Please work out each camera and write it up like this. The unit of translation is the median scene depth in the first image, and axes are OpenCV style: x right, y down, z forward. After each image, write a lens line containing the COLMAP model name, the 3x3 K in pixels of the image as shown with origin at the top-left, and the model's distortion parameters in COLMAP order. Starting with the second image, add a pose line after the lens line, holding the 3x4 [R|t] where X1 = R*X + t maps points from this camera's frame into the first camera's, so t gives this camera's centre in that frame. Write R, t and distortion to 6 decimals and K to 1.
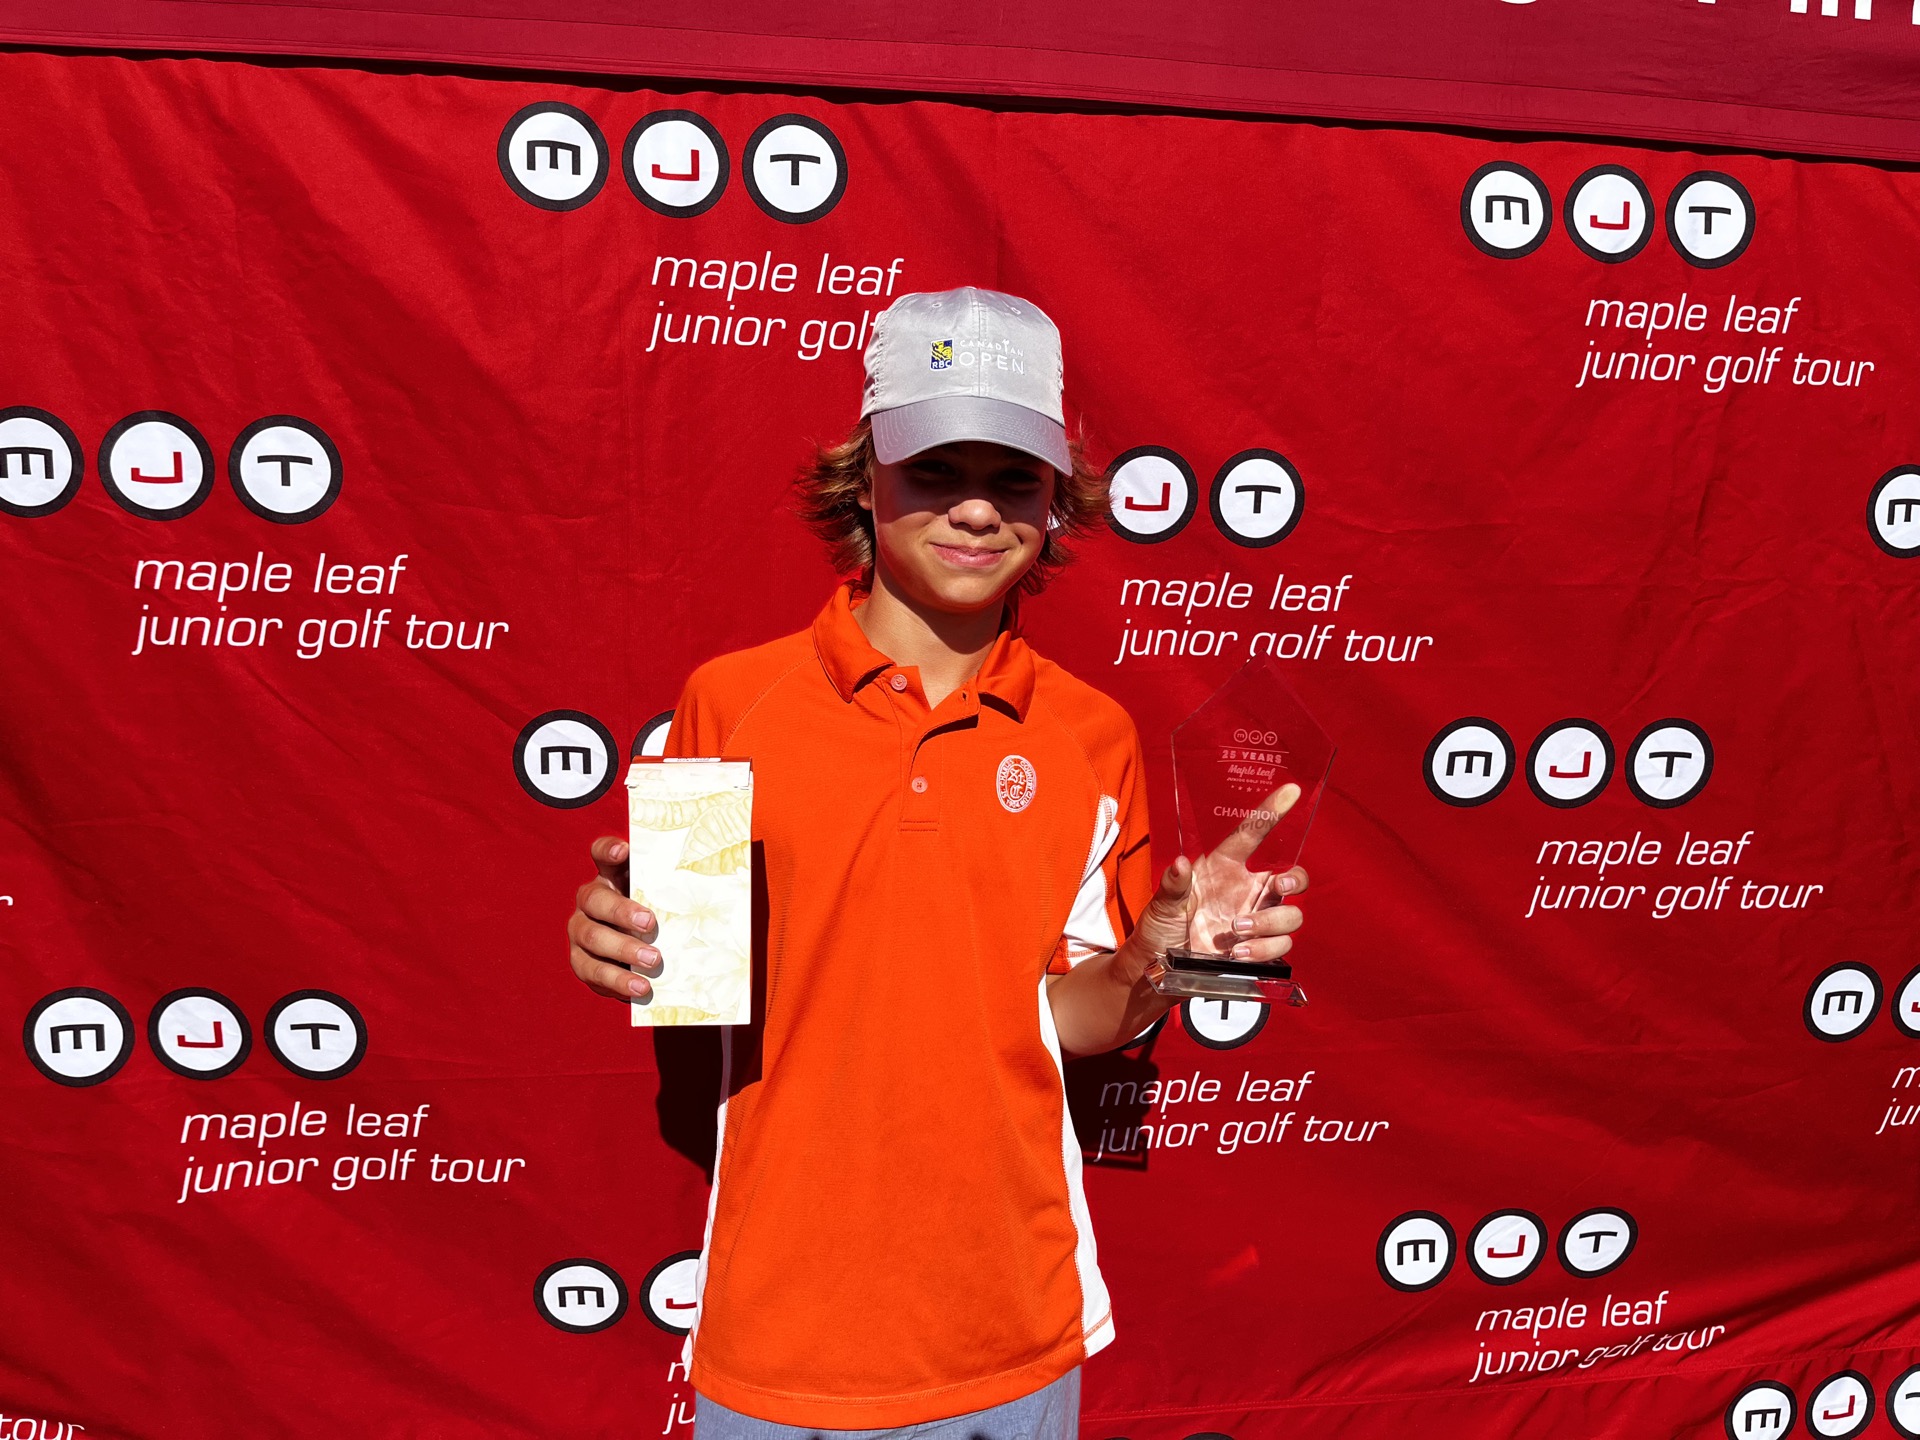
lens RADIAL K [[1471.1, 0, 919.6], [0, 1471.1, 736.2], [0, 0, 1]] dist [0.052609, -0.081070]
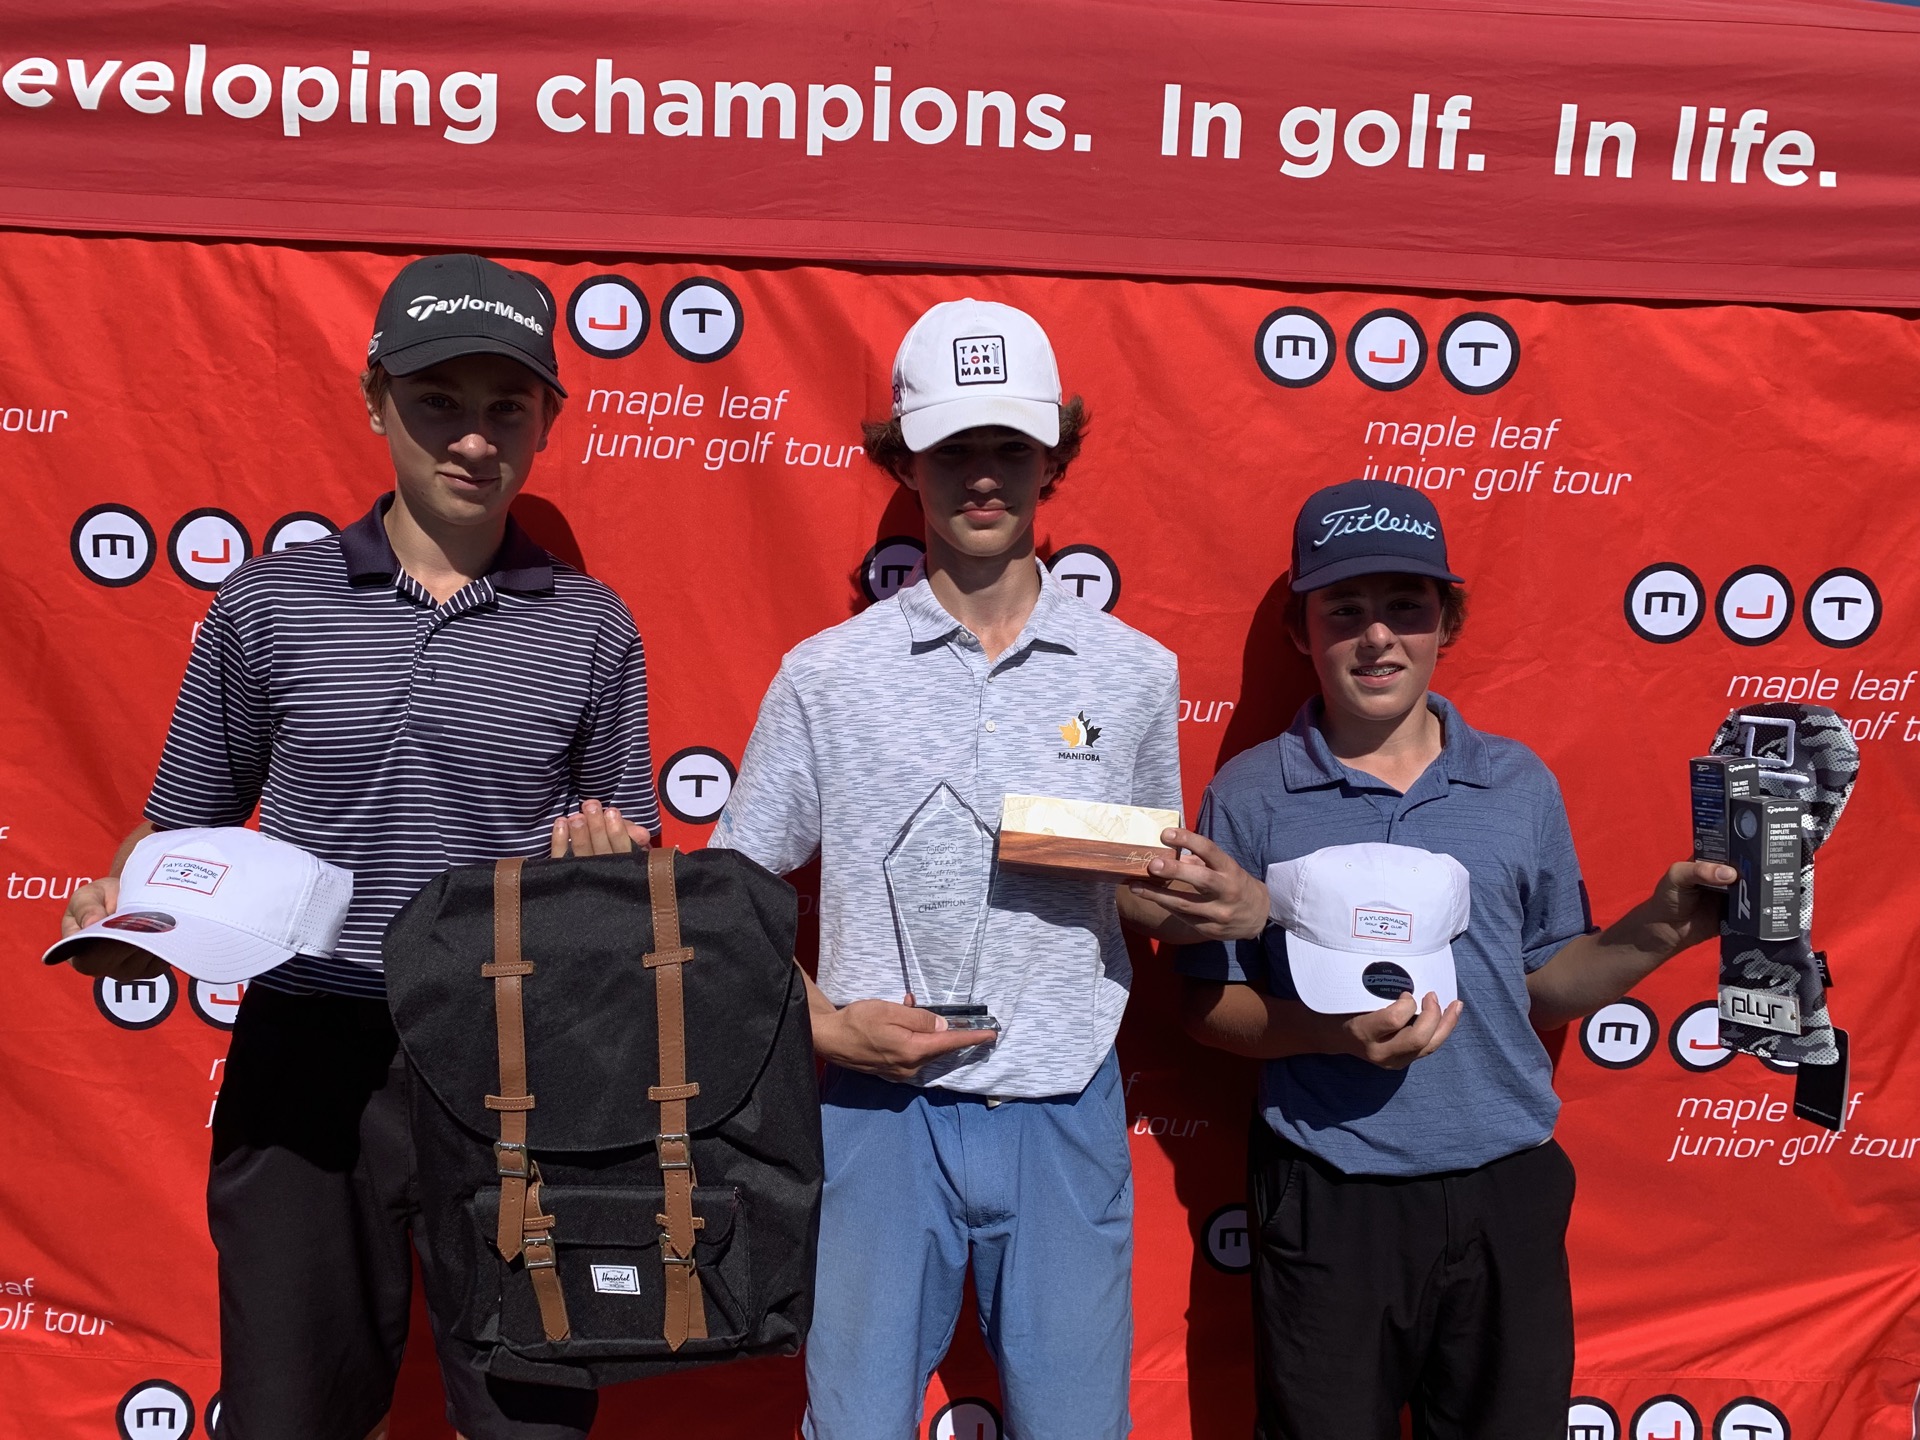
lens RADIAL K [[1483.1, 0, 886.6], [0, 1483.1, 784.1], [0, 0, 1]] dist [0.003911, 0.002707]
pose [[0.999067, 0.006987, 0.042620, 0.023068], [-0.006077, 0.999752, -0.021446, 0.041944], [-0.042759, 0.021167, 0.998861, -0.282732]]
